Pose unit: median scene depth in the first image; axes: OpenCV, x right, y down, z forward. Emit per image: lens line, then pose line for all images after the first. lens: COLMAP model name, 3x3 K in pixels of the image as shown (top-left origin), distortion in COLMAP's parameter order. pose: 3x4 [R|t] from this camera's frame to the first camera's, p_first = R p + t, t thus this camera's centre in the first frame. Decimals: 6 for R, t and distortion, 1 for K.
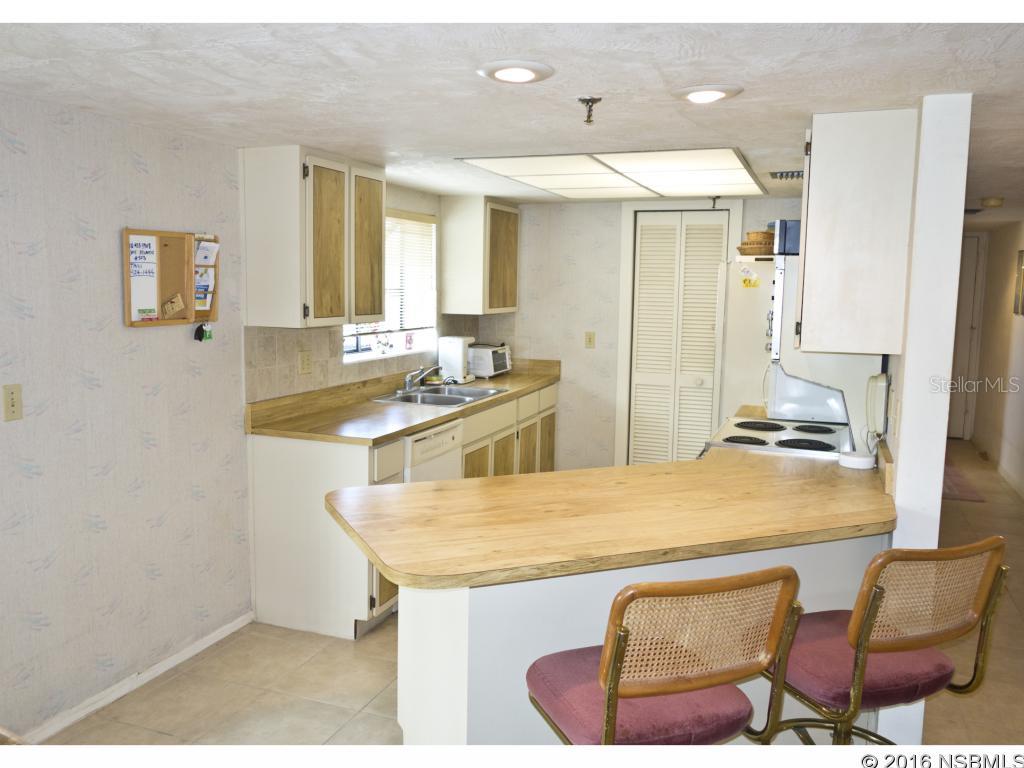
lens RADIAL K [[821.8, 0, 502.2], [0, 821.8, 387.4], [0, 0, 1]] dist [0.006207, -0.018271]
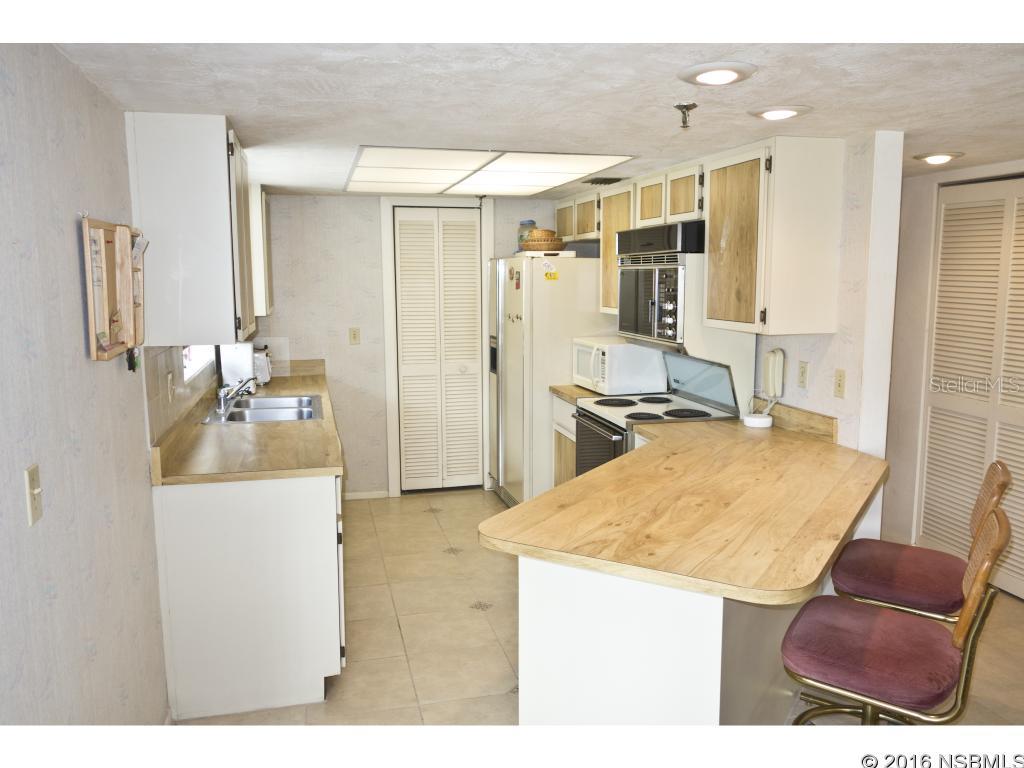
lens RADIAL K [[773.3, 0, 487.1], [0, 773.3, 387.8], [0, 0, 1]] dist [0.005219, 0.001306]
pose [[0.822424, -0.100584, 0.559912, -0.360665], [0.087144, 0.994903, 0.050726, -0.035824], [-0.562161, 0.007075, 0.826998, 0.177903]]
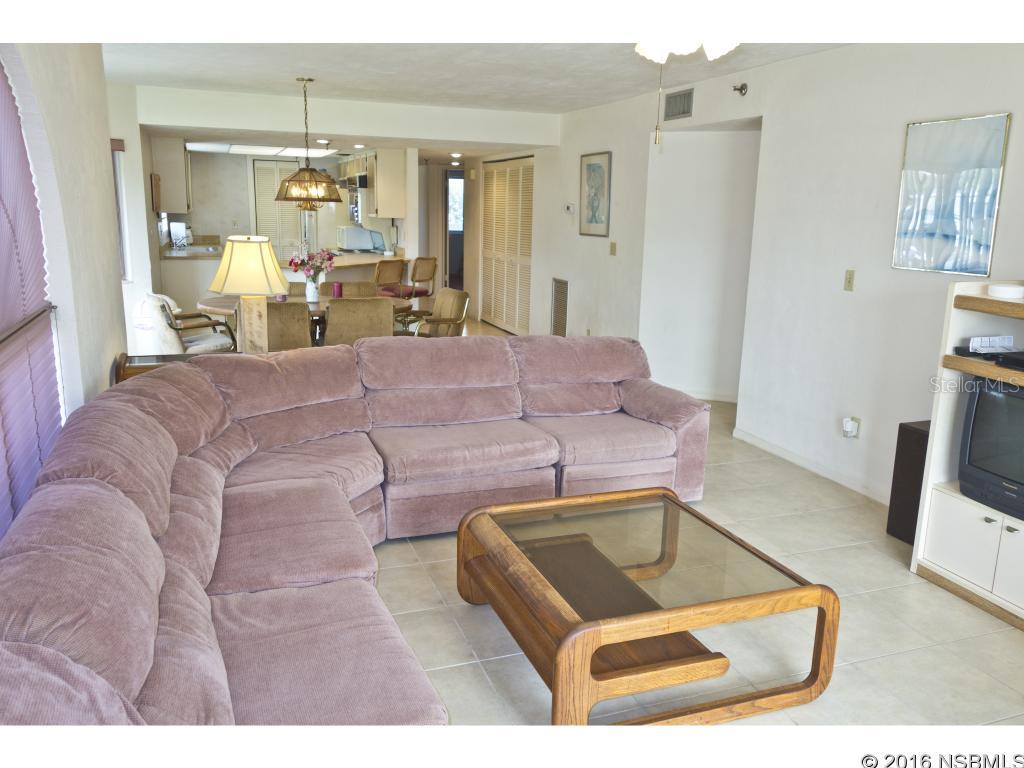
lens RADIAL K [[821.8, 0, 506.2], [0, 821.8, 387.0], [0, 0, 1]] dist [0.006207, -0.018271]
pose [[0.750823, -0.139999, 0.645496, -0.916104], [0.071453, 0.988760, 0.131336, 0.143248], [-0.656627, -0.052487, 0.752387, -1.165691]]
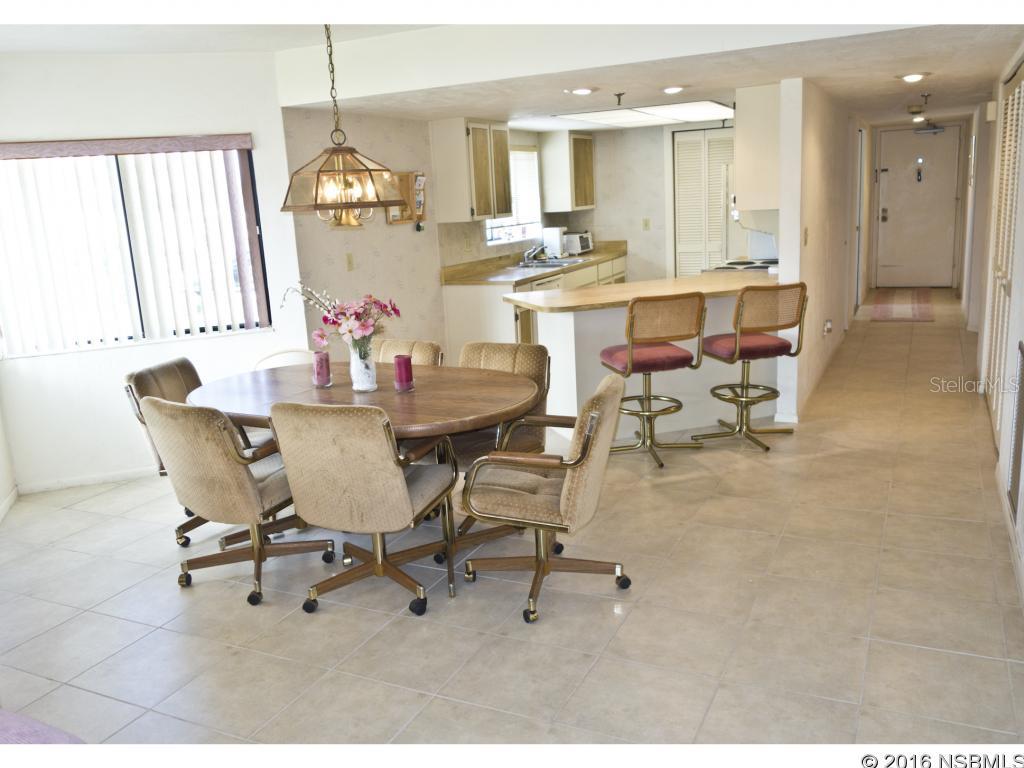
lens RADIAL K [[821.8, 0, 518.5], [0, 821.8, 375.9], [0, 0, 1]] dist [0.006207, -0.018271]
pose [[0.994244, -0.050684, -0.094396, 0.007315], [0.059047, 0.994367, 0.088022, 0.084641], [0.089403, -0.093089, 0.991636, -0.608411]]
